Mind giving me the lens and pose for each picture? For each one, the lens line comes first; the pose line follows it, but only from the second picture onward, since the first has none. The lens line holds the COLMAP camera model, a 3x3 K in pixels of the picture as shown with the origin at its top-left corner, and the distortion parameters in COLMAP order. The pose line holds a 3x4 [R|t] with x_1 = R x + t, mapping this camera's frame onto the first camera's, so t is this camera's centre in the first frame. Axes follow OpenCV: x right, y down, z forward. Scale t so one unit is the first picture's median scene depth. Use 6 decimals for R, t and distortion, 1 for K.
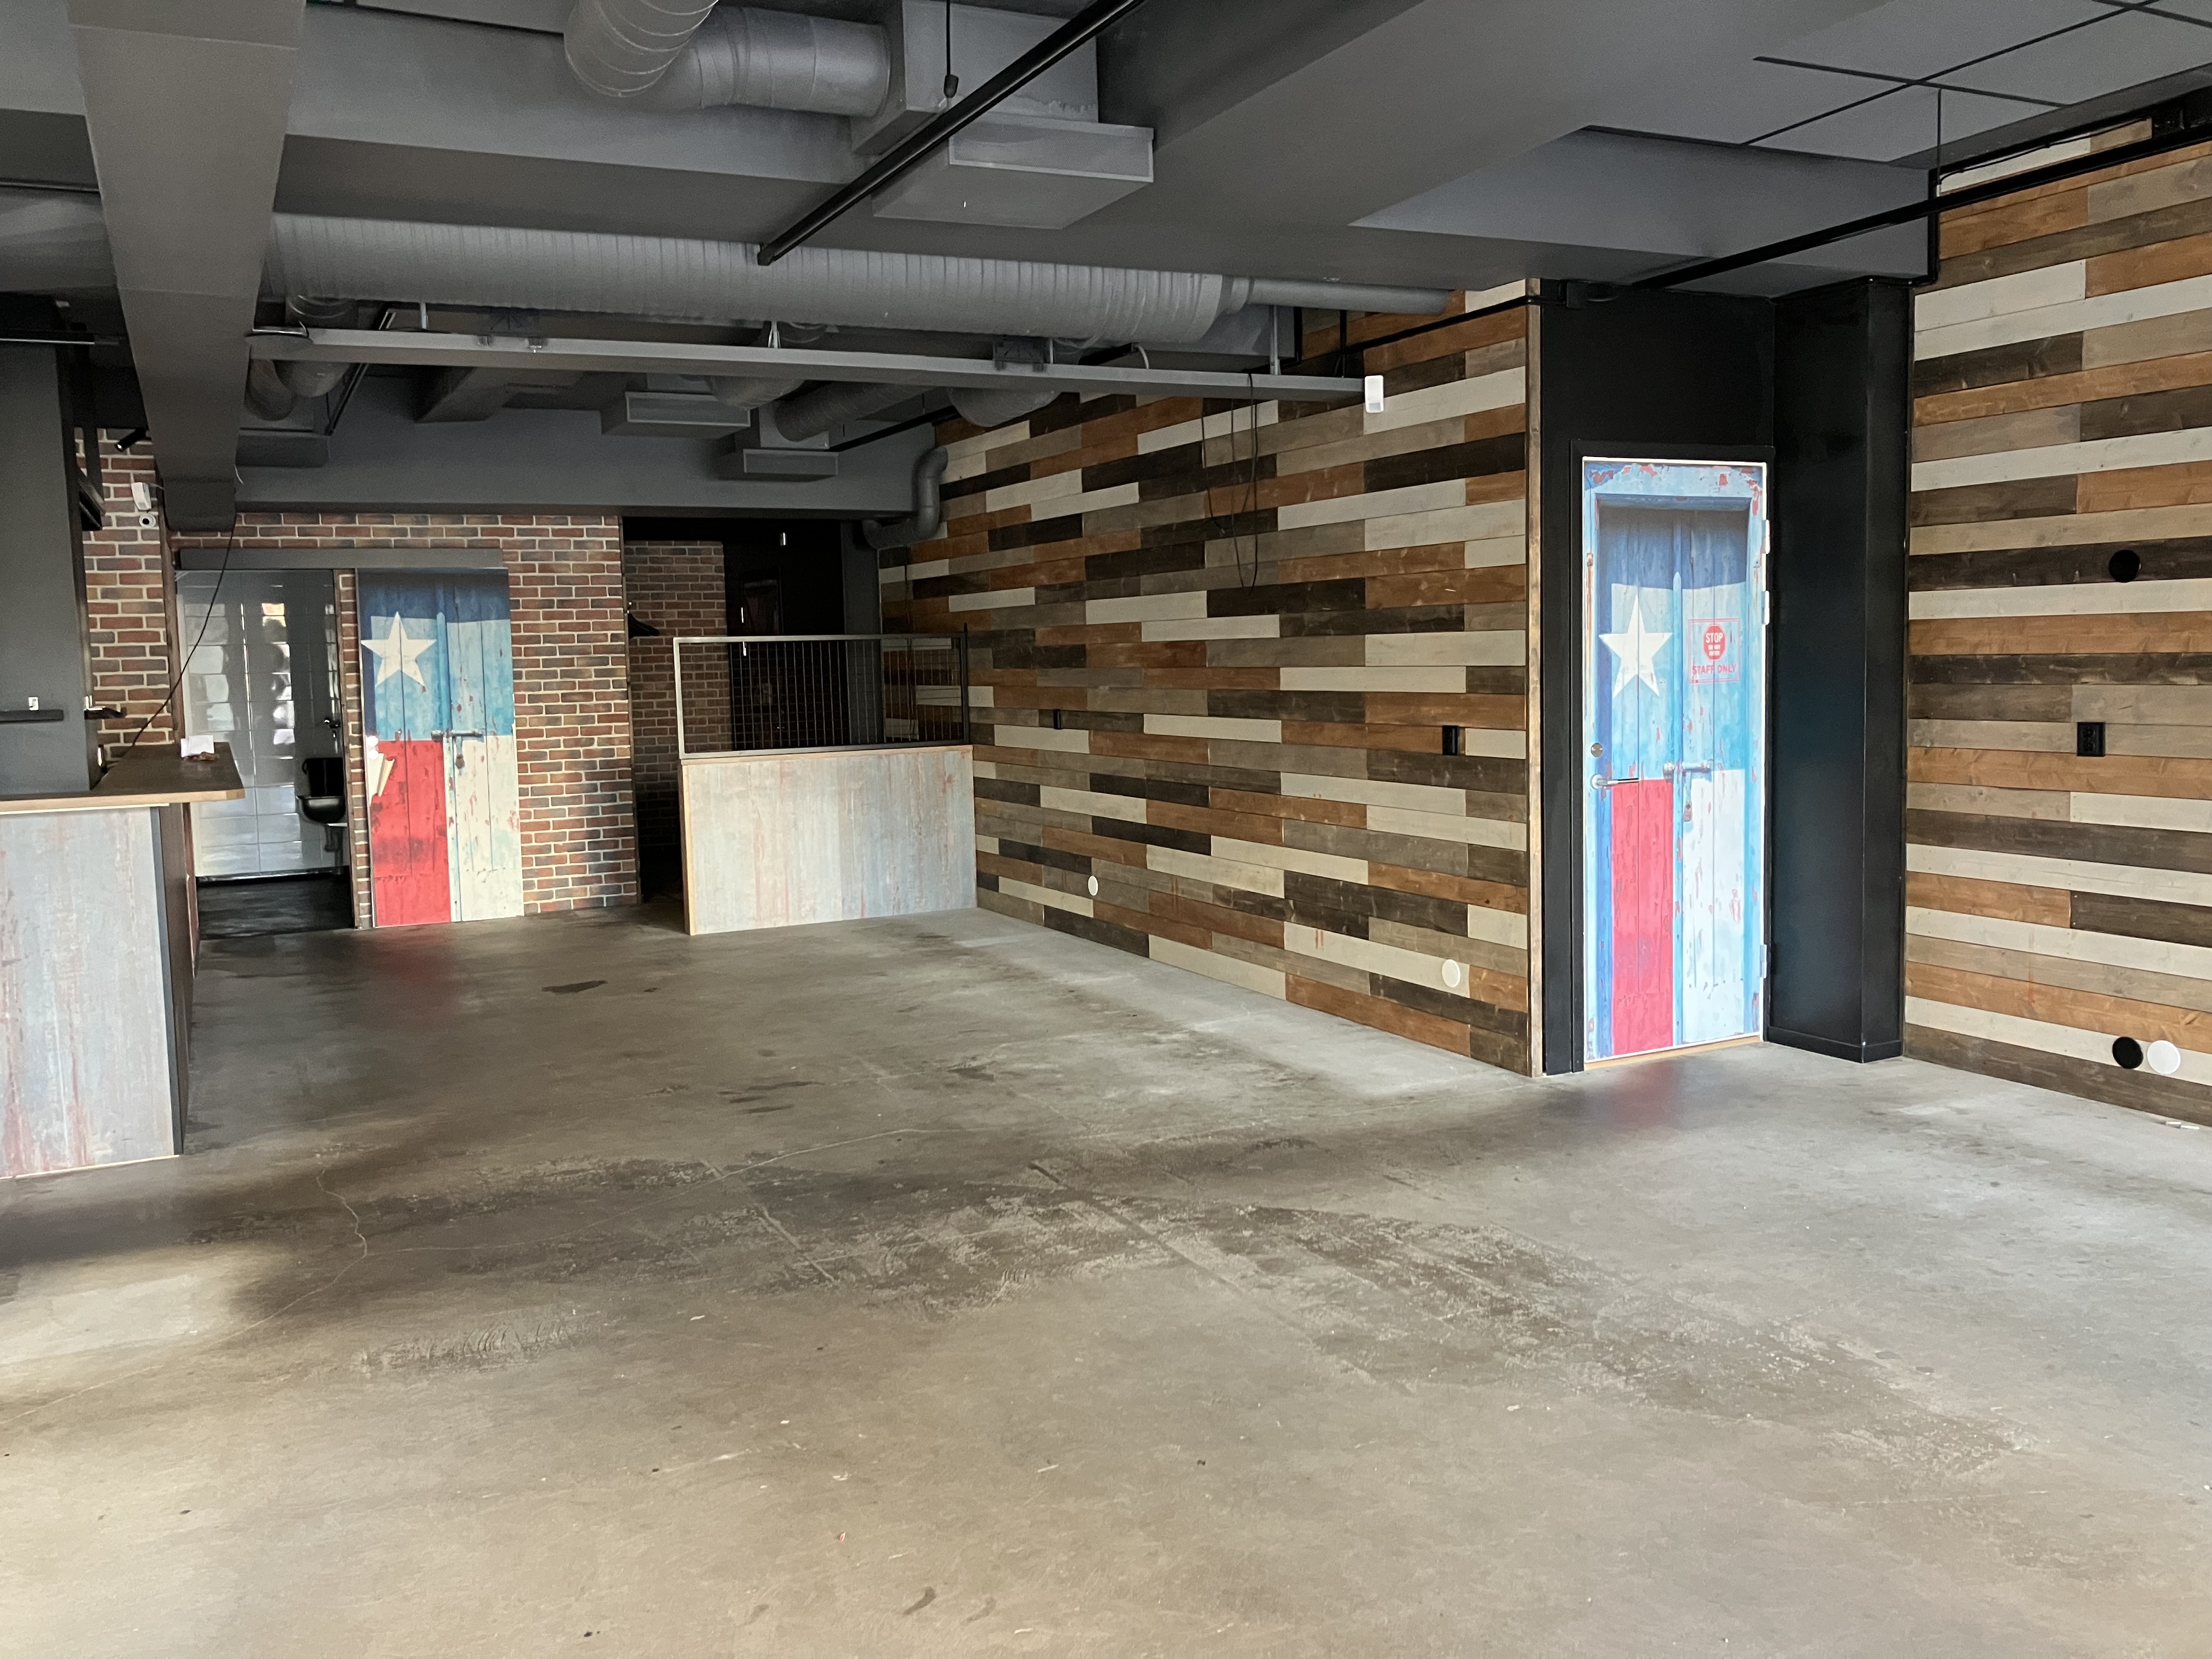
lens RADIAL K [[1797.4, 0, 1086.9], [0, 1797.4, 834.4], [0, 0, 1]] dist [0.052695, -0.055983]
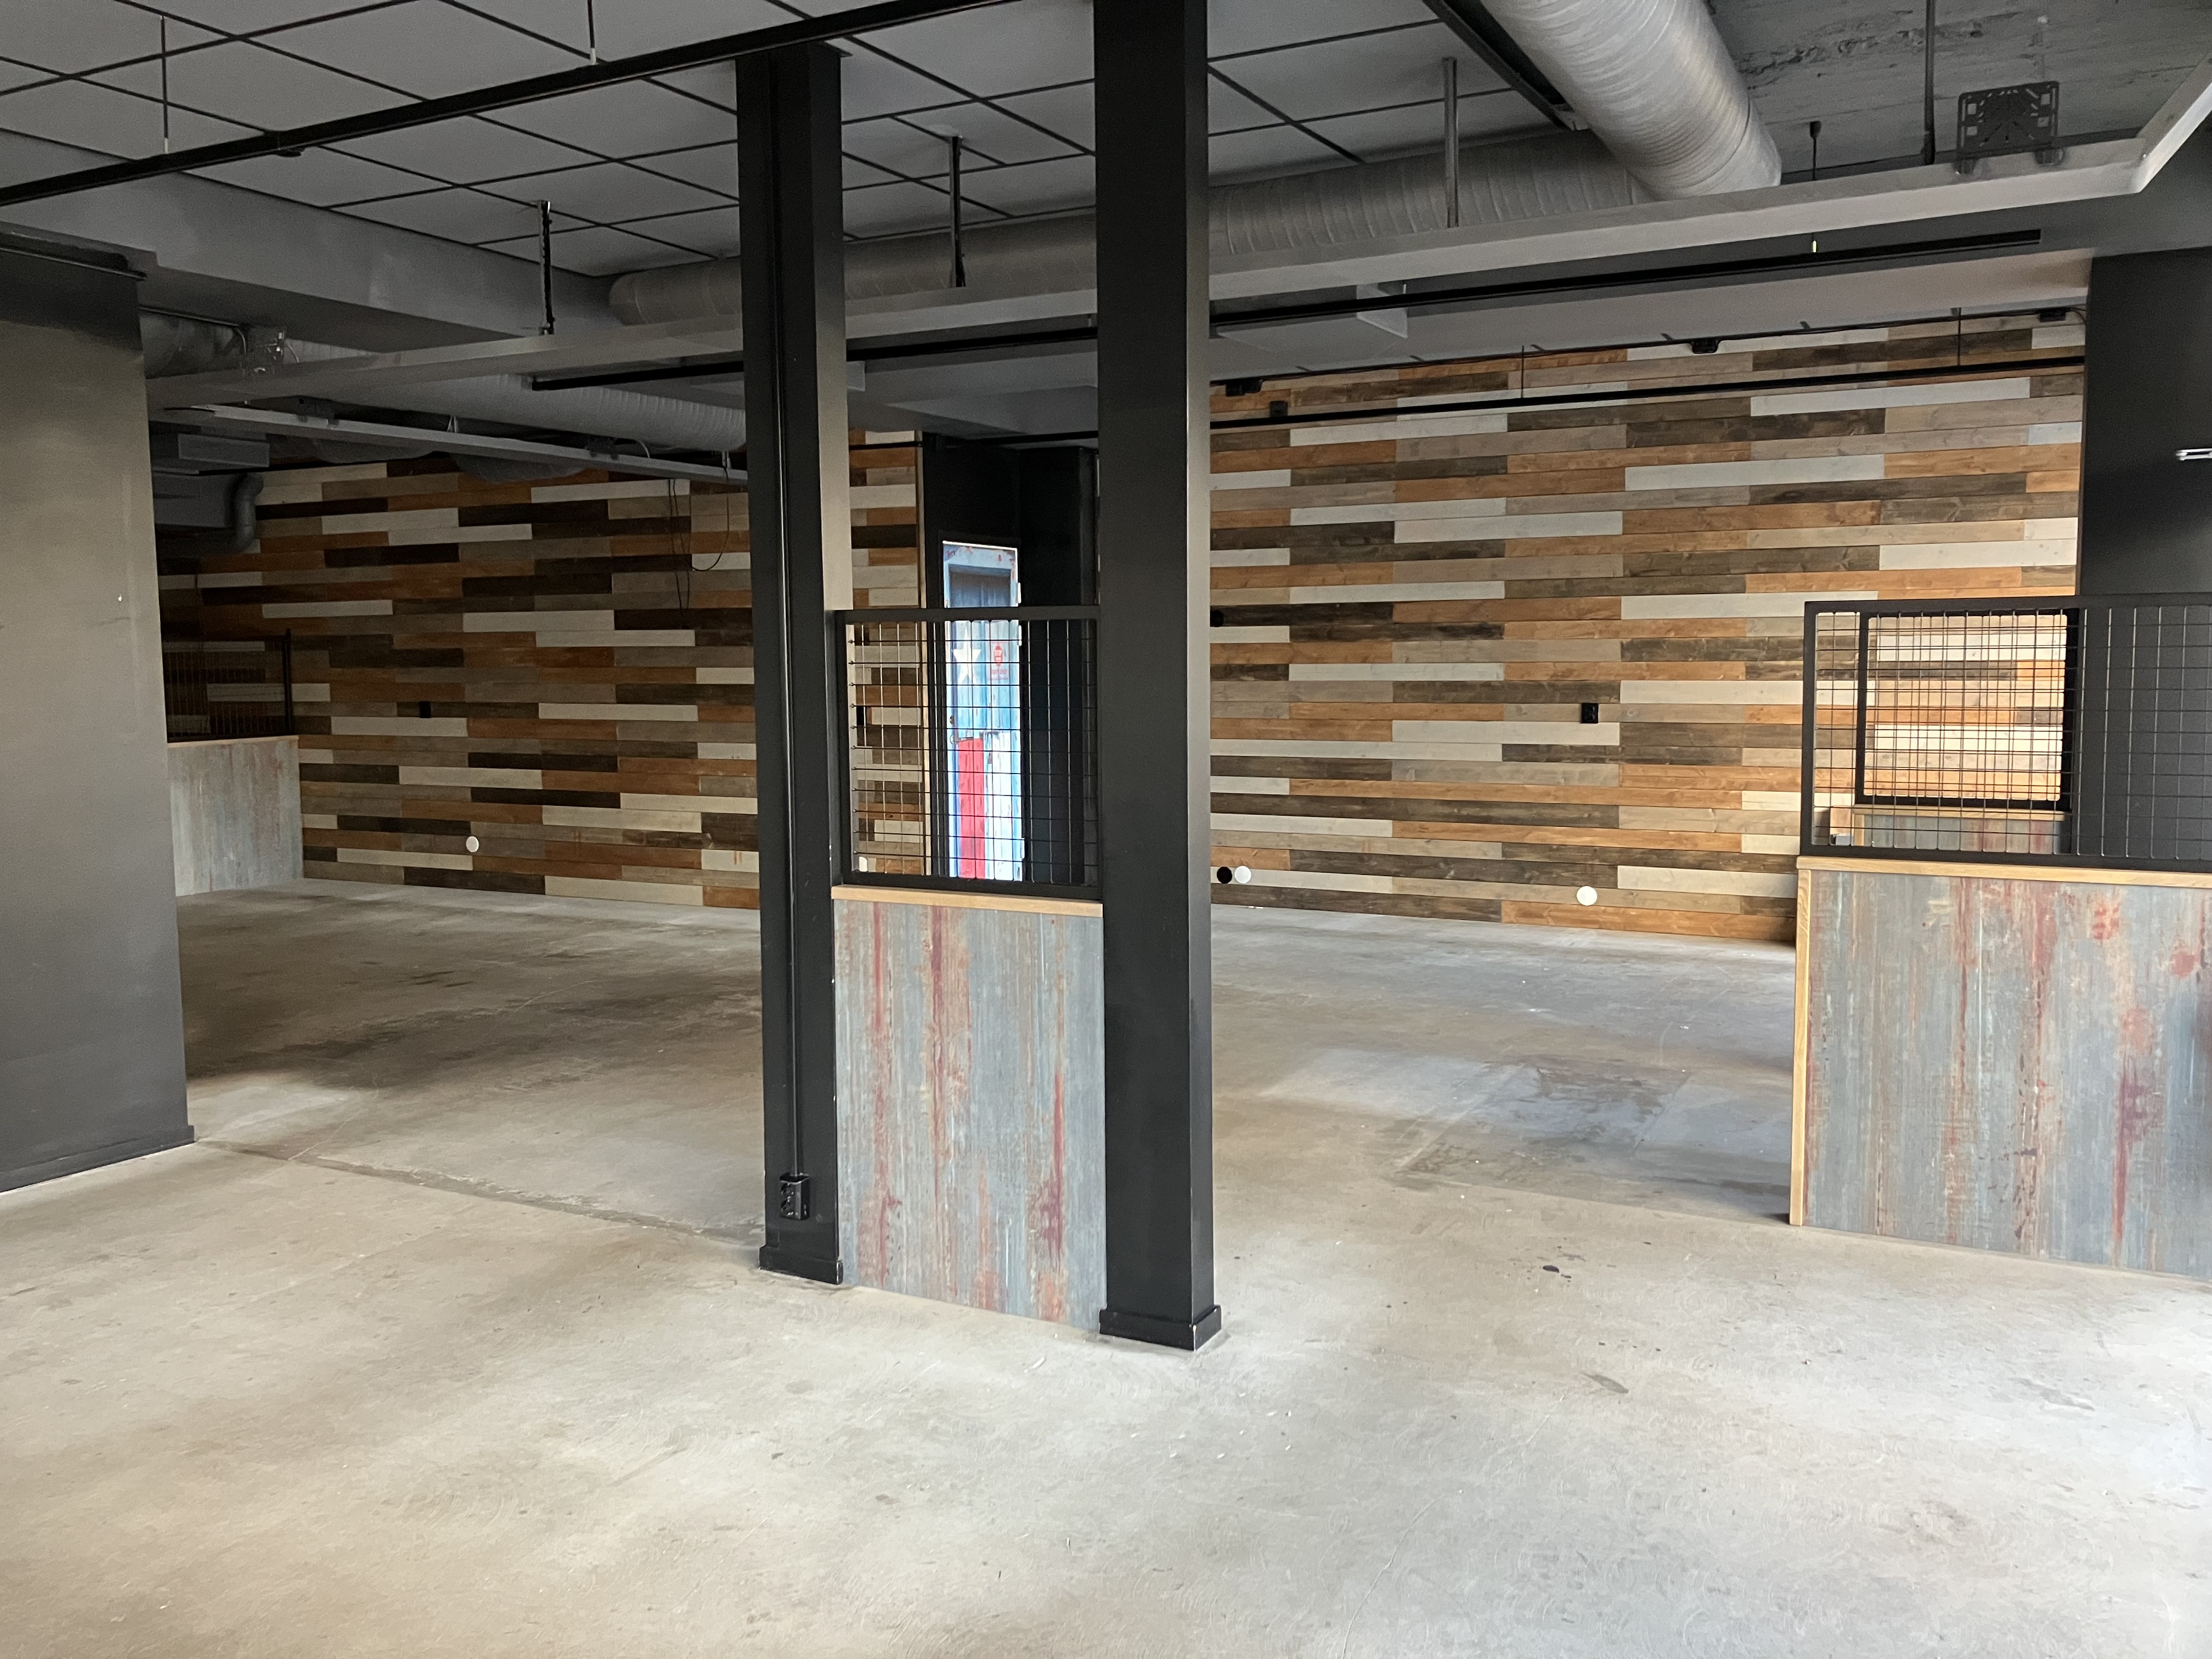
lens RADIAL K [[1797.4, 0, 1123.4], [0, 1797.4, 824.6], [0, 0, 1]] dist [0.052695, -0.055983]
pose [[0.794758, -0.043461, 0.605368, -0.380660], [0.052010, 0.998641, 0.003413, 0.033259], [-0.604694, 0.028772, 0.795938, -0.251825]]
